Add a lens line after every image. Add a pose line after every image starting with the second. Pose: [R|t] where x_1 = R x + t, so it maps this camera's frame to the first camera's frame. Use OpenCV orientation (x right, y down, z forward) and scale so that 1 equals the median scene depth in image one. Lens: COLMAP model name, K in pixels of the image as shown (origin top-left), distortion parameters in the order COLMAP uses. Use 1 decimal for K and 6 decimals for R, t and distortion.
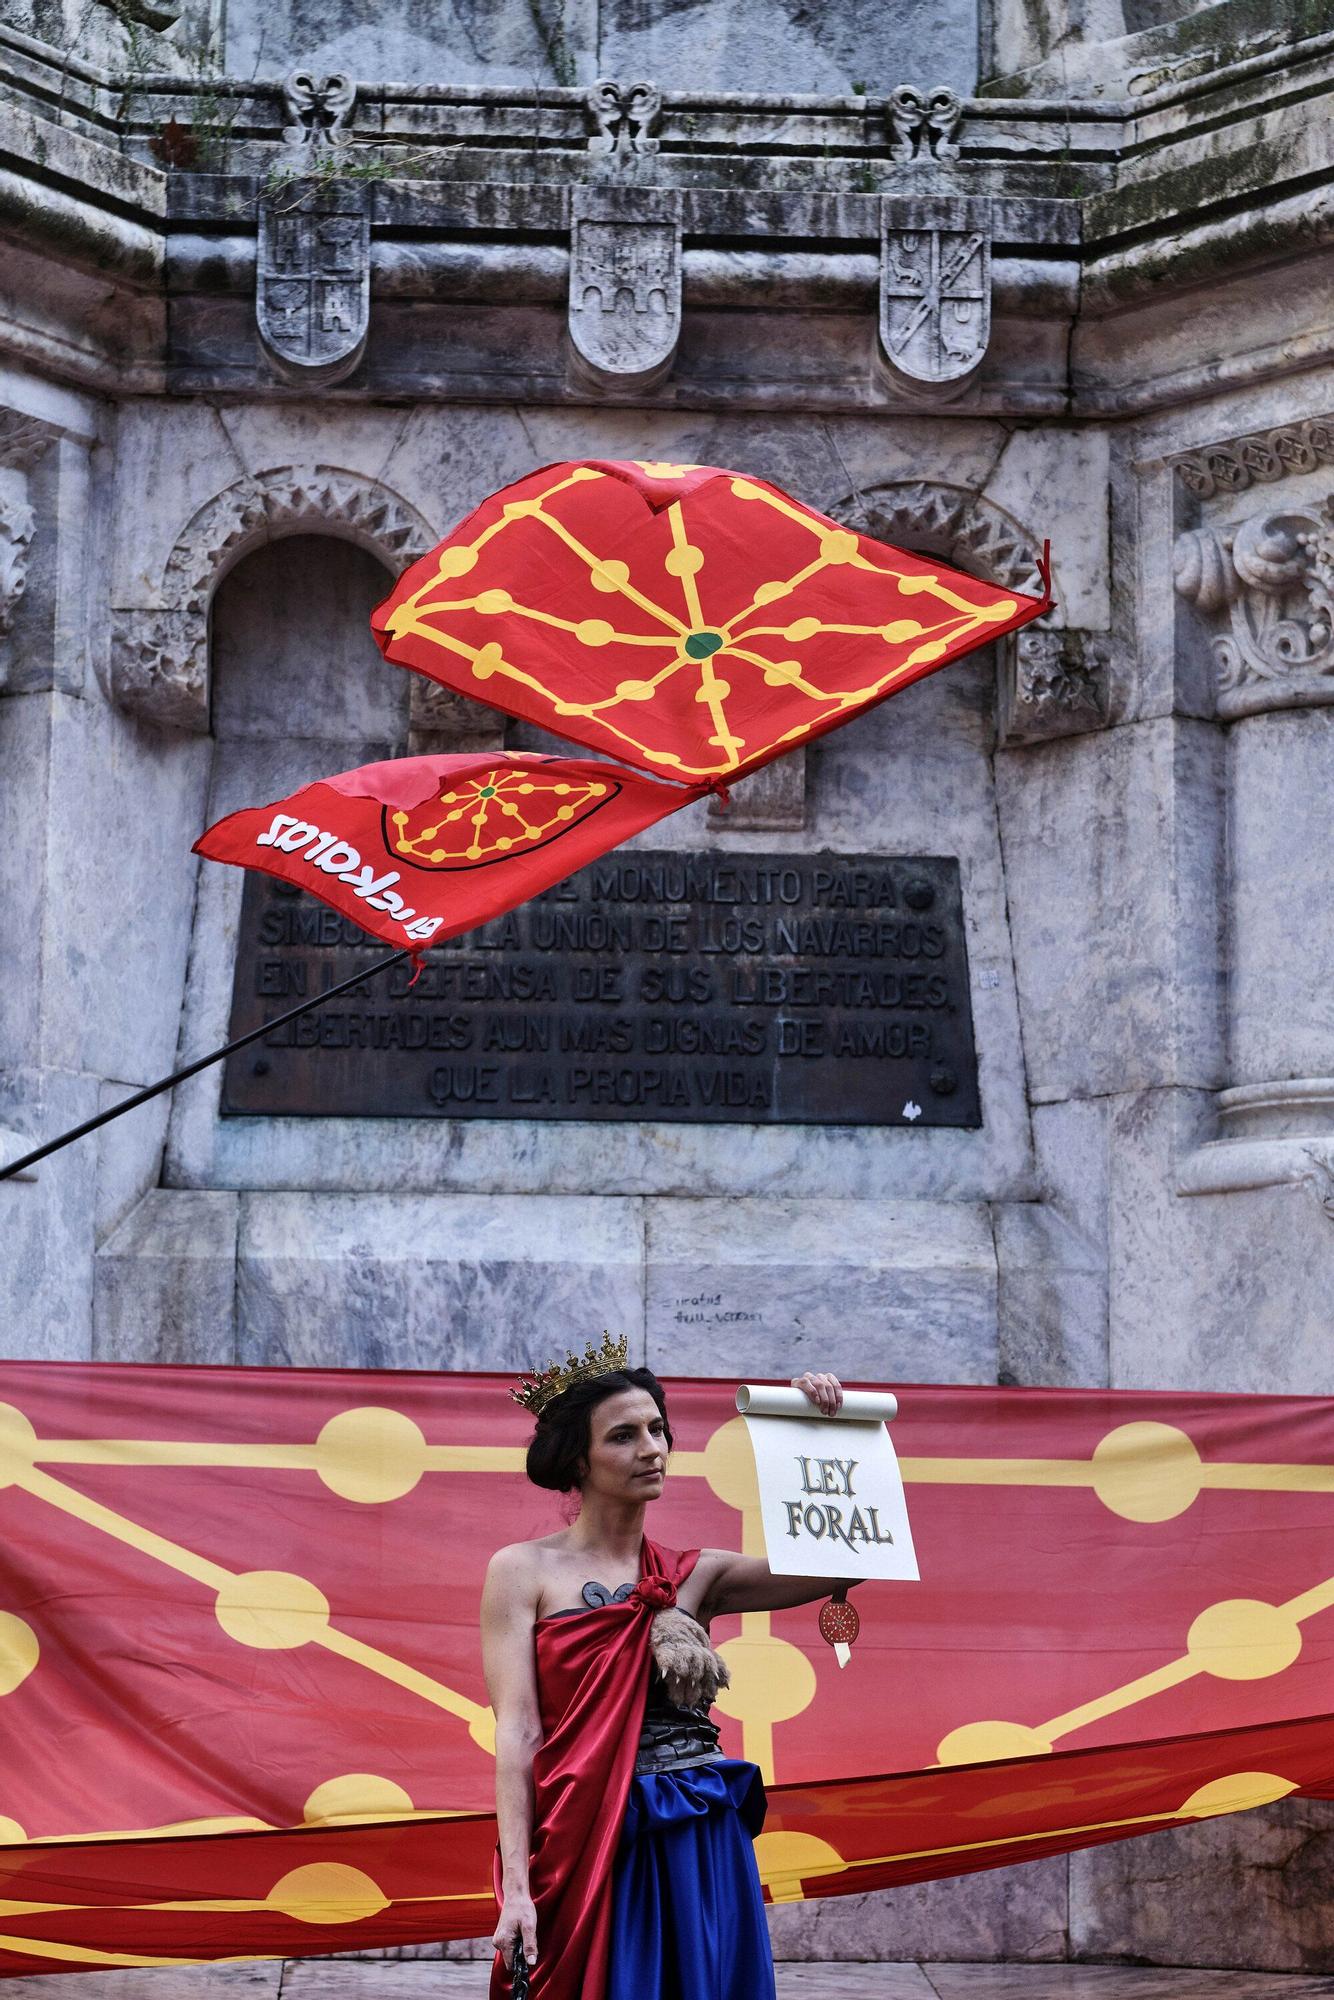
lens RADIAL K [[5270.0, 0, 660.0], [0, 5270.0, 960.6], [0, 0, 1]] dist [0.146134, 0.169022]
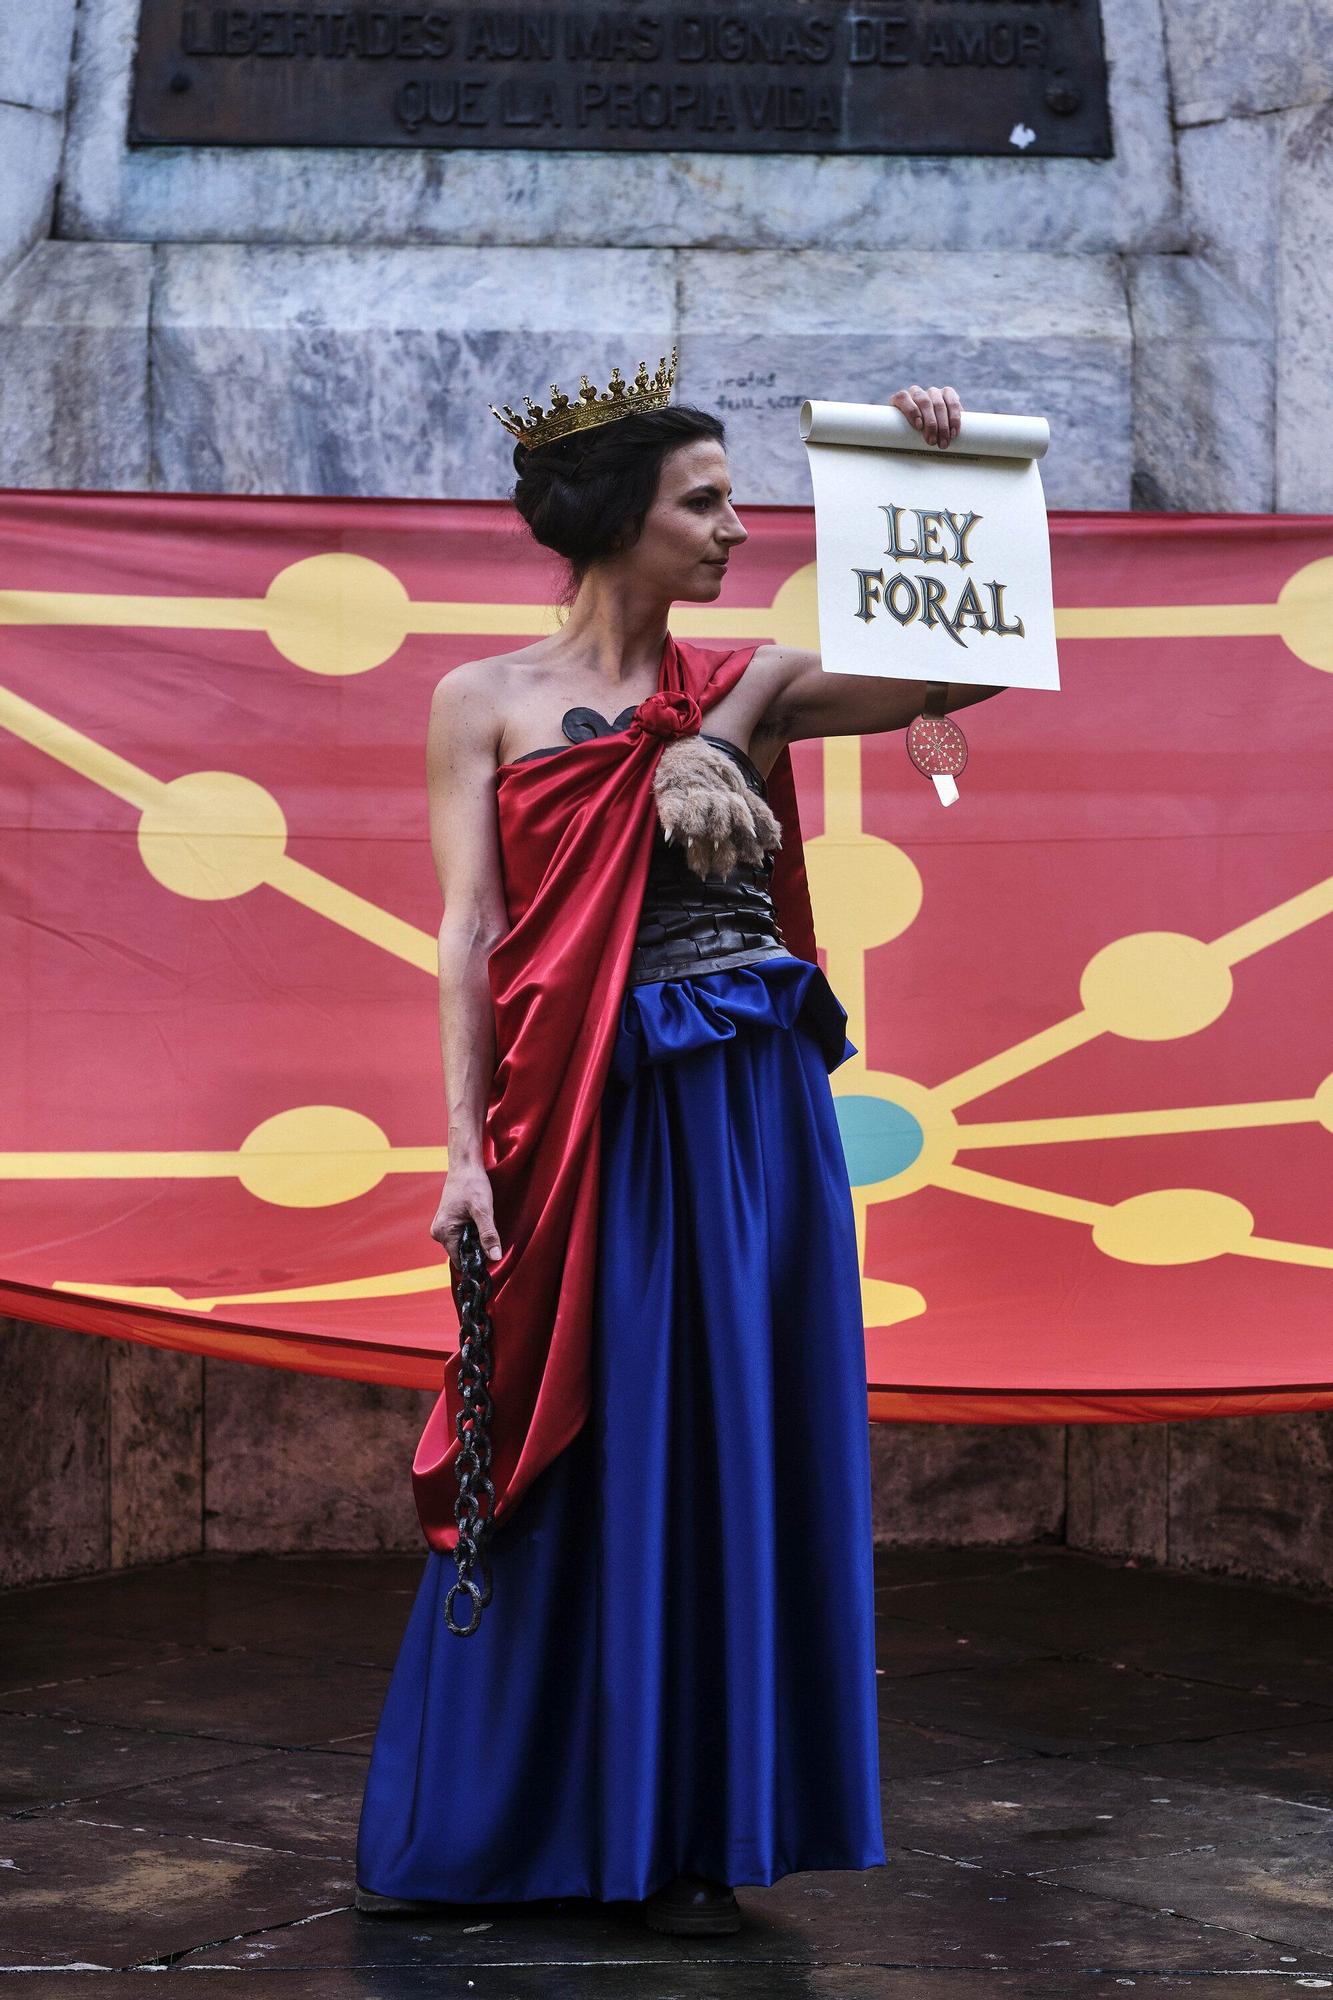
lens RADIAL K [[5102.5, 0, 671.2], [0, 5102.5, 931.6], [0, 0, 1]] dist [0.142735, -1.507791]
pose [[0.999908, -0.003031, -0.013249, 0.005966], [0.004901, 0.989640, 0.143489, 0.036570], [0.012677, -0.143541, 0.989563, 0.243863]]
